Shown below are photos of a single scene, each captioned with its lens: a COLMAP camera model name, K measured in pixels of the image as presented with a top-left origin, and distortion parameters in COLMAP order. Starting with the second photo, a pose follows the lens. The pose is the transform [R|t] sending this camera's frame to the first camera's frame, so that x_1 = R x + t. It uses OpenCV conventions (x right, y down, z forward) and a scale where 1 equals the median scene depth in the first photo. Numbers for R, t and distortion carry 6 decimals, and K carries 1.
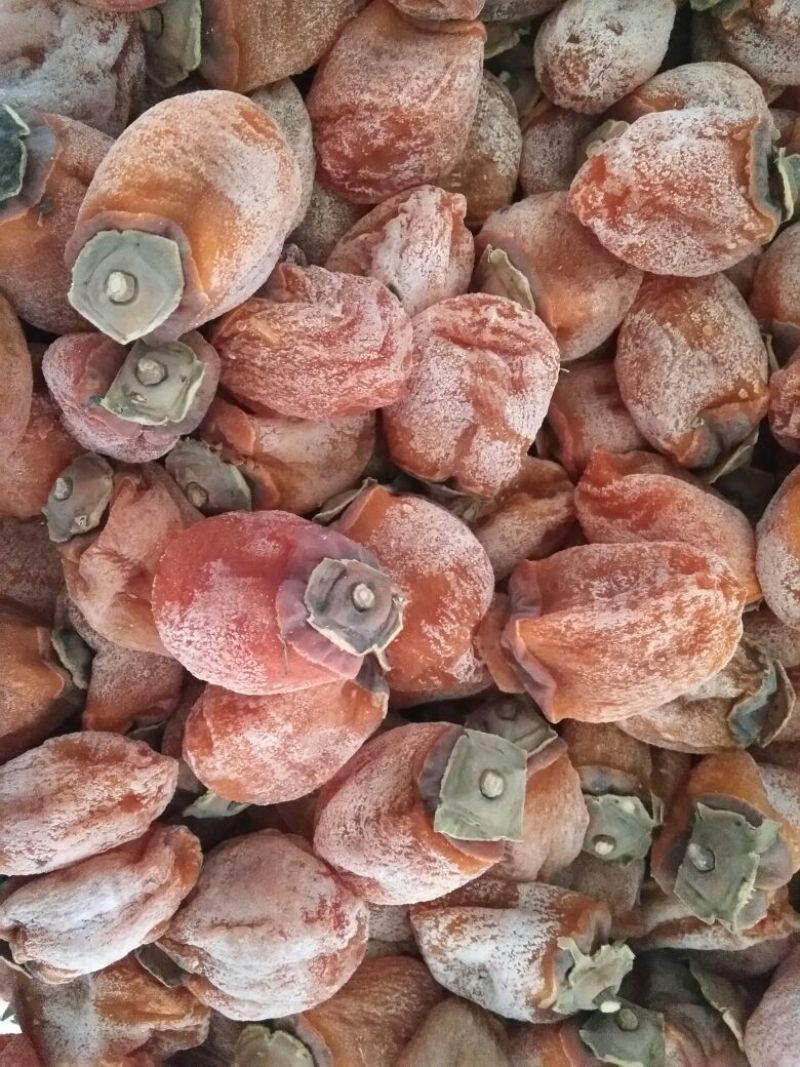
lens RADIAL K [[852.6, 0, 398.7], [0, 852.6, 546.2], [0, 0, 1]] dist [0.088364, -0.158742]
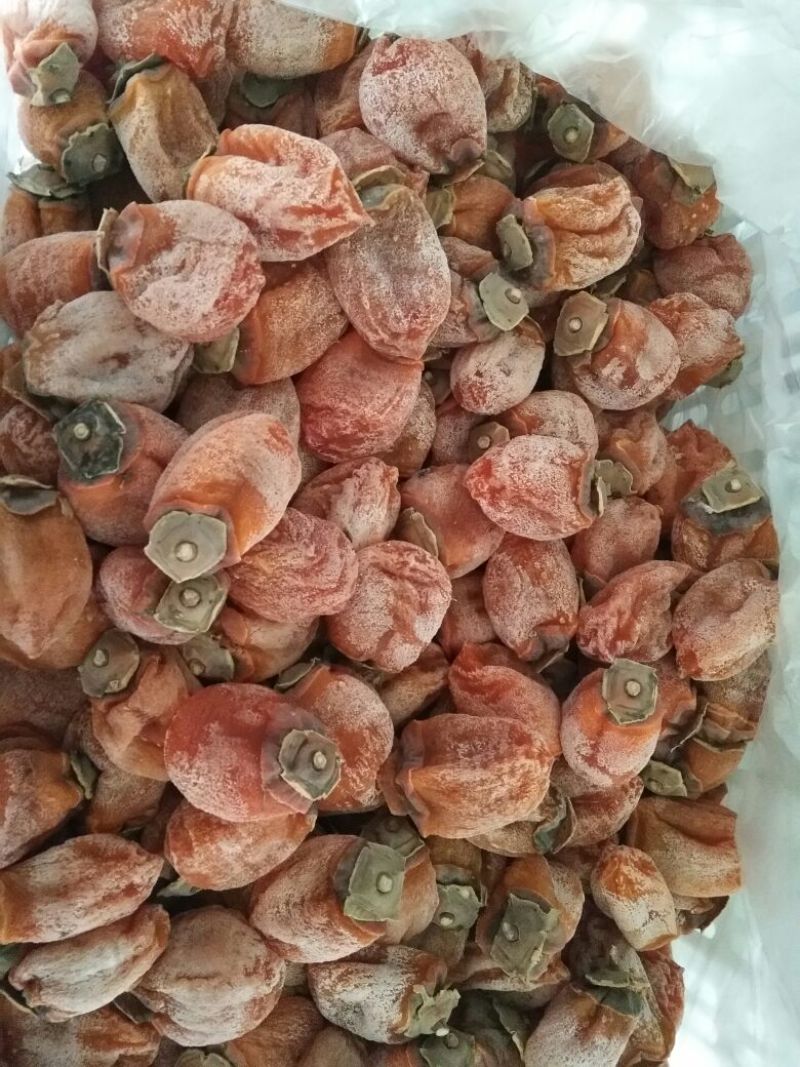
lens RADIAL K [[847.9, 0, 400.0], [0, 847.9, 533.5], [0, 0, 1]] dist [0.062200, -0.083345]
pose [[0.972596, 0.105259, 0.207310, -0.223497], [-0.099586, 0.994317, -0.037644, -0.258842], [-0.210095, 0.015967, 0.977551, -0.445709]]
